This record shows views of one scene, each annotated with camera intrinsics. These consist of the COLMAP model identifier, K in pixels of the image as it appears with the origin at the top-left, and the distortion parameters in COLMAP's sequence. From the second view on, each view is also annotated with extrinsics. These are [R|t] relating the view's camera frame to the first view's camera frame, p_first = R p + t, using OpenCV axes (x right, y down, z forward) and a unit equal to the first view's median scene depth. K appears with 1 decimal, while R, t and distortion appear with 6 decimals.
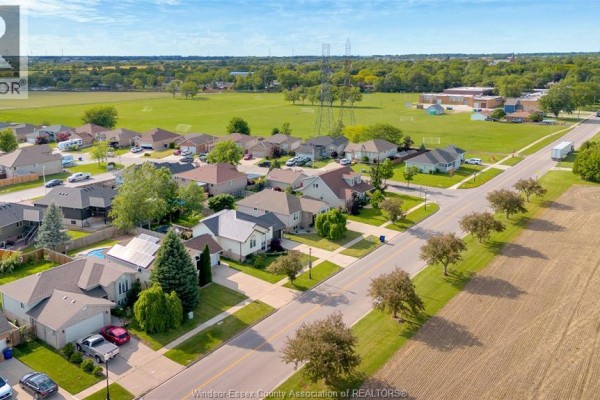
lens RADIAL K [[480.6, 0, 300.0], [0, 480.6, 200.0], [0, 0, 1]] dist [0.010629, 0.004693]
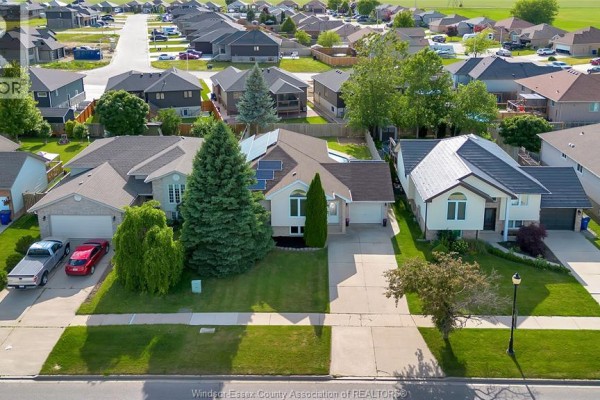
lens RADIAL K [[480.6, 0, 300.0], [0, 480.6, 200.0], [0, 0, 1]] dist [0.010629, 0.004693]
pose [[0.580088, 0.337028, -0.741560, 0.170248], [-0.216166, 0.941440, 0.258774, -0.005691], [0.785348, 0.010188, 0.618971, 0.681850]]
